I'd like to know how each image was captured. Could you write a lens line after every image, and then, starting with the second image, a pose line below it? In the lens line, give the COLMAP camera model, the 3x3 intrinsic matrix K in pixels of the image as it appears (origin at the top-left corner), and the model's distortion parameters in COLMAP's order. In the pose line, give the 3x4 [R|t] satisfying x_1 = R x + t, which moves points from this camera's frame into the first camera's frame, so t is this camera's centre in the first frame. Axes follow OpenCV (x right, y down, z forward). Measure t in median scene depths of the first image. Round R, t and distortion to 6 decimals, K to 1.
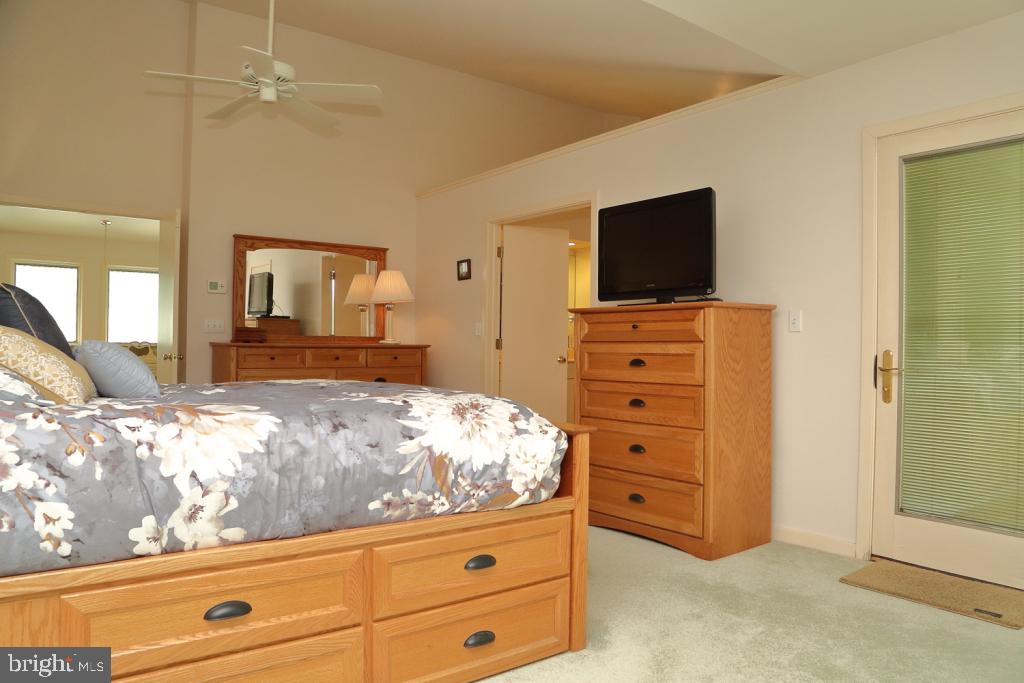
lens RADIAL K [[722.2, 0, 512.0], [0, 722.2, 341.5], [0, 0, 1]] dist [-0.120607, 0.075219]
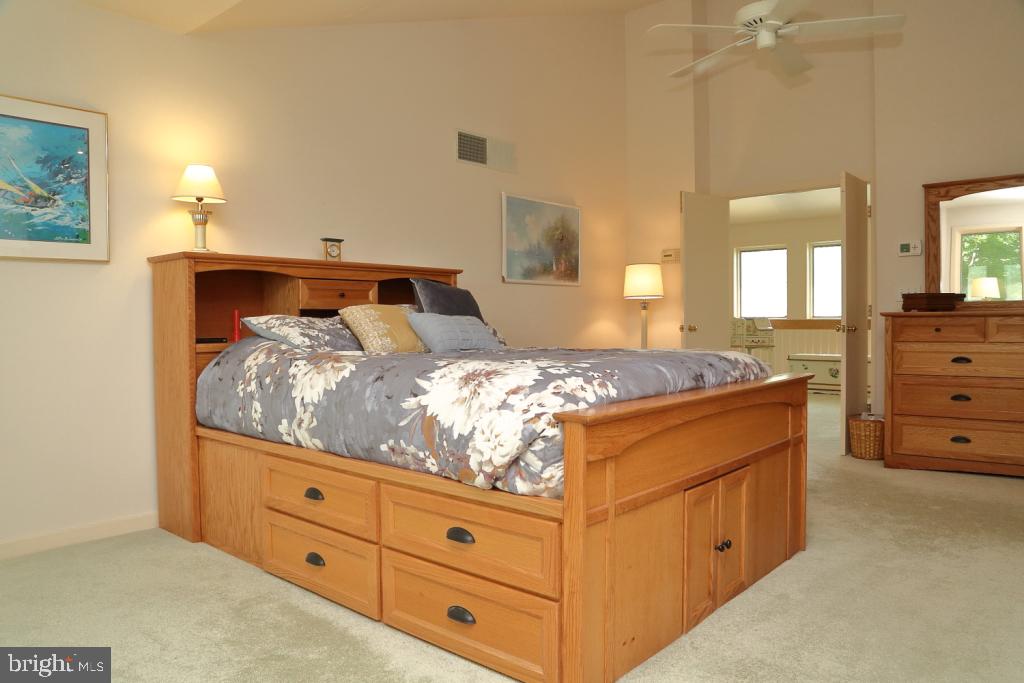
lens RADIAL K [[722.2, 0, 512.0], [0, 722.2, 341.5], [0, 0, 1]] dist [-0.120607, 0.075219]
pose [[0.192271, 0.014827, -0.981230, 0.945748], [0.019549, 0.999630, 0.018936, 0.035541], [0.981147, -0.022823, 0.191910, 0.934170]]
